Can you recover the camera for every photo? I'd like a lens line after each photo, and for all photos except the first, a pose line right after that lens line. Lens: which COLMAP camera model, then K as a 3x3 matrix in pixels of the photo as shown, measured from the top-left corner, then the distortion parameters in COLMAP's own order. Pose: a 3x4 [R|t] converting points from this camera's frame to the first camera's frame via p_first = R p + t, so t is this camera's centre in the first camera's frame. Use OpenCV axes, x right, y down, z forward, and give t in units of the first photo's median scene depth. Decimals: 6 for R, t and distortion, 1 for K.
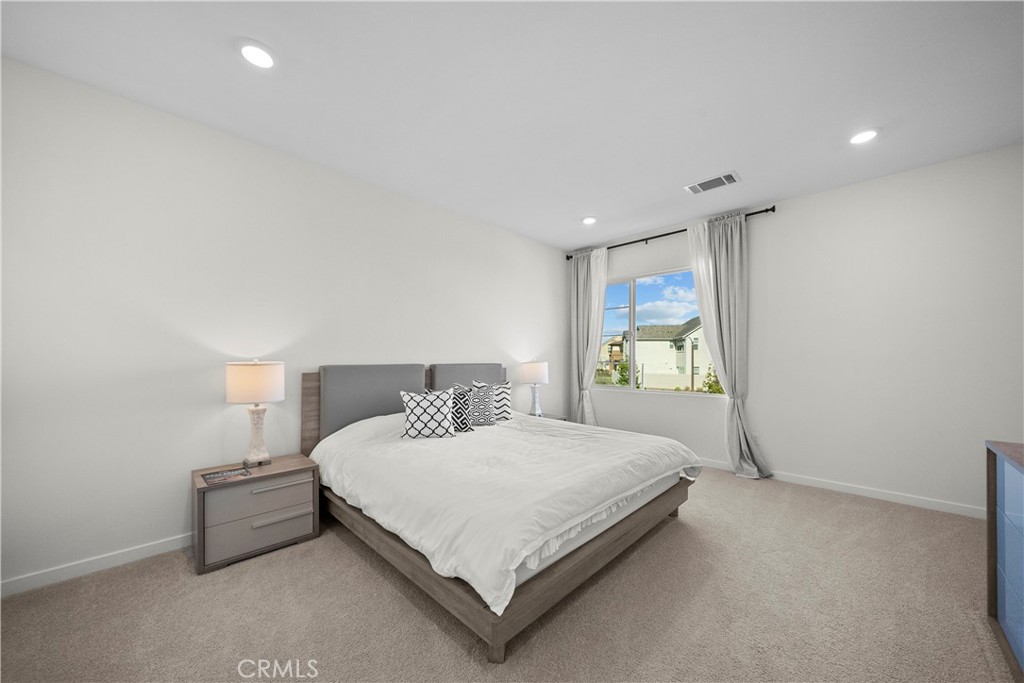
lens RADIAL K [[362.5, 0, 518.3], [0, 362.5, 350.3], [0, 0, 1]] dist [-0.002123, -0.000151]
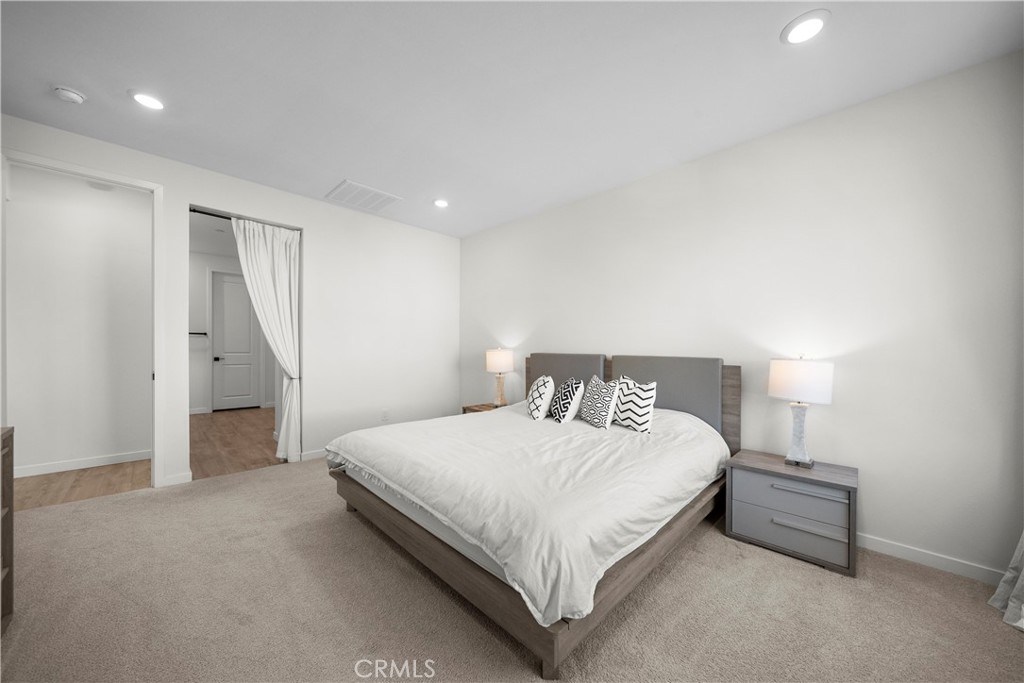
lens RADIAL K [[362.5, 0, 518.3], [0, 362.5, 350.3], [0, 0, 1]] dist [-0.002123, -0.000151]
pose [[-0.021653, -0.000847, -0.999765, 0.605559], [0.005917, 0.999982, -0.000976, 0.021850], [0.999748, -0.005937, -0.021648, 0.658646]]
